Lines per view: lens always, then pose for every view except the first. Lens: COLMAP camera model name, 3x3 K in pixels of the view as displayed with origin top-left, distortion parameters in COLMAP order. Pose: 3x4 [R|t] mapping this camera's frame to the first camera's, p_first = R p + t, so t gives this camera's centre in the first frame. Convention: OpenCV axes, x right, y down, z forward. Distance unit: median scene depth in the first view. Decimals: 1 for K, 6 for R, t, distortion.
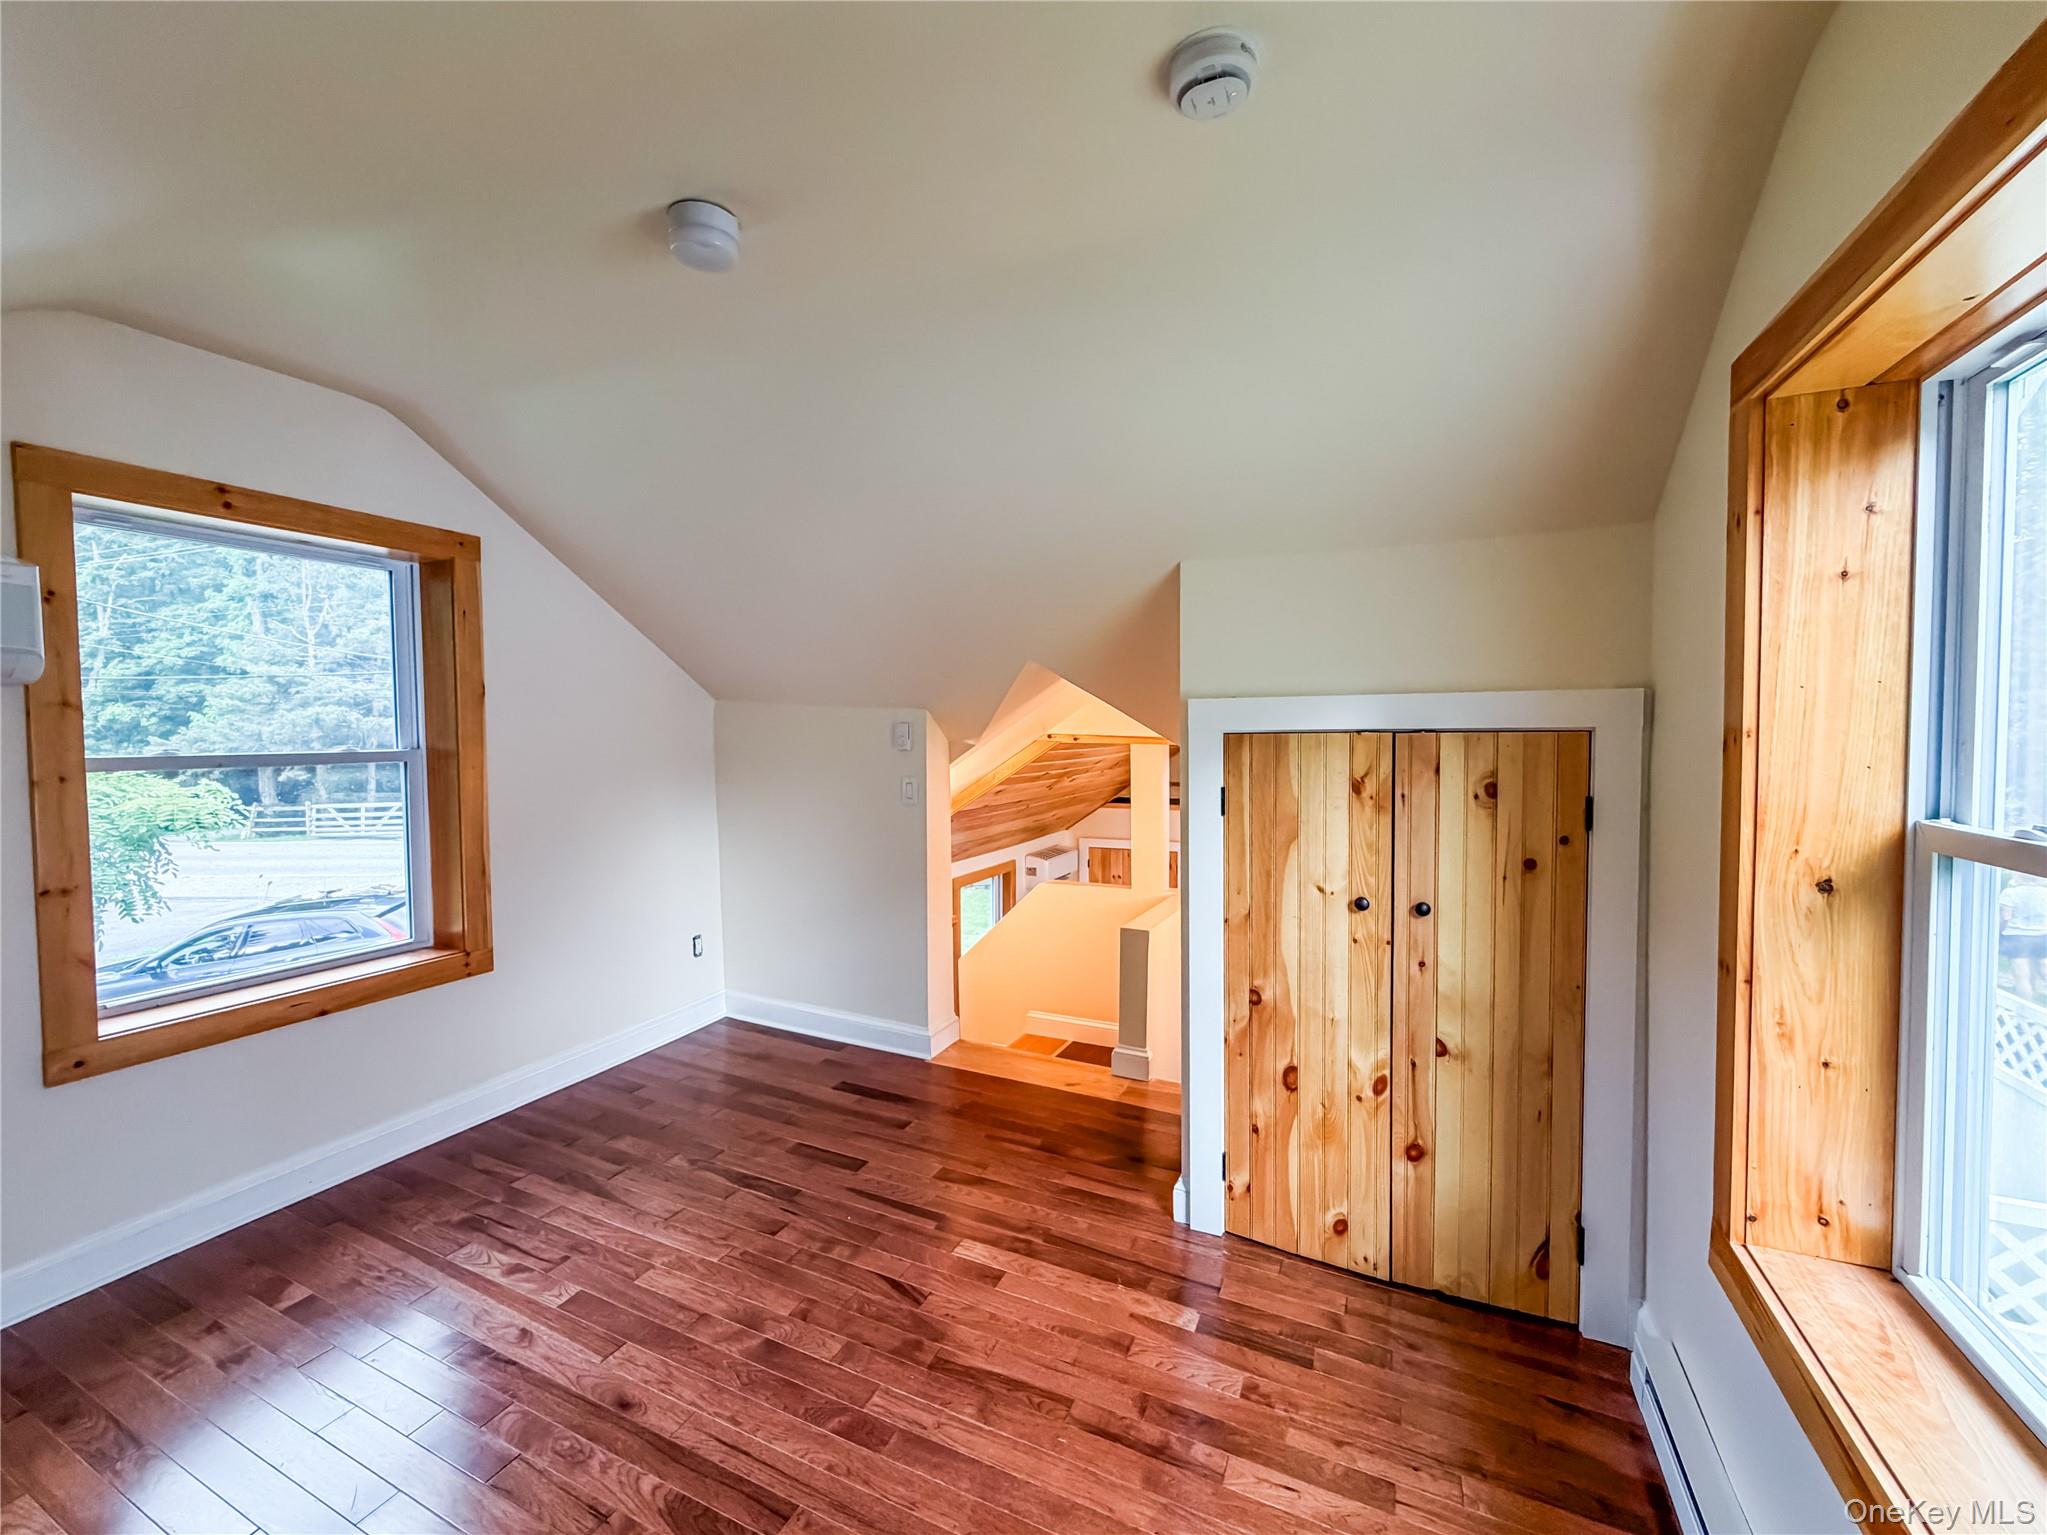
lens RADIAL K [[858.0, 0, 1011.5], [0, 858.0, 758.9], [0, 0, 1]] dist [-0.011244, -0.000054]
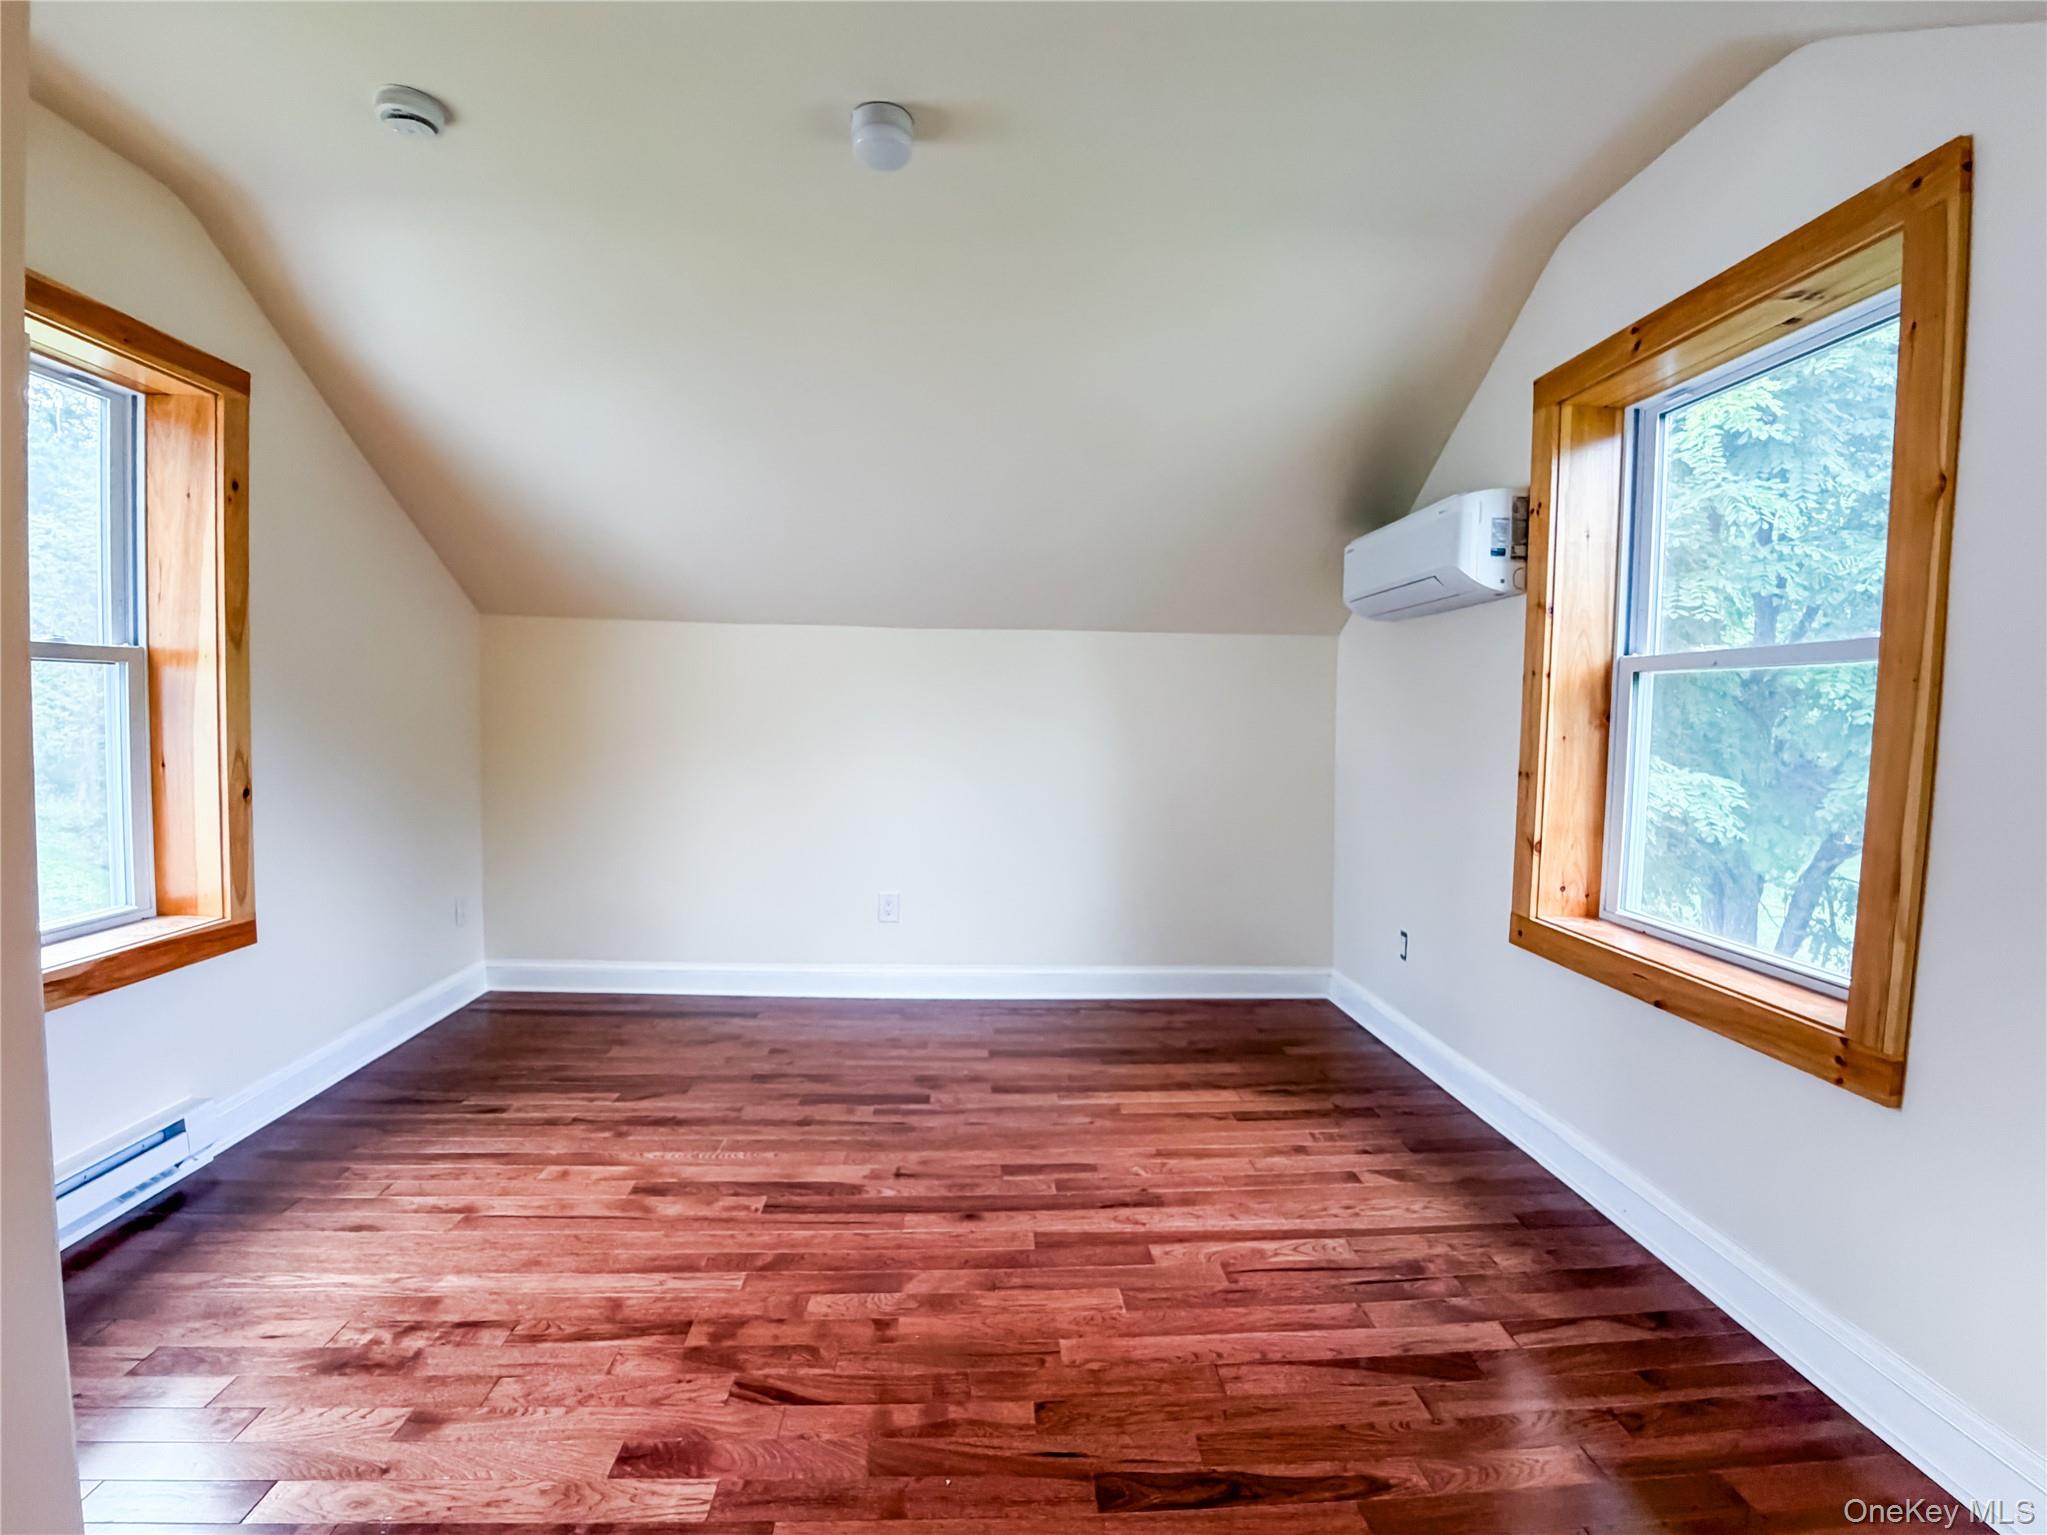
lens RADIAL K [[858.0, 0, 1011.5], [0, 858.0, 758.9], [0, 0, 1]] dist [-0.011244, -0.000054]
pose [[-0.871926, 0.021478, -0.489167, 0.029131], [-0.026336, 0.995534, 0.090654, 0.048413], [0.488929, 0.091926, -0.867466, 1.694333]]
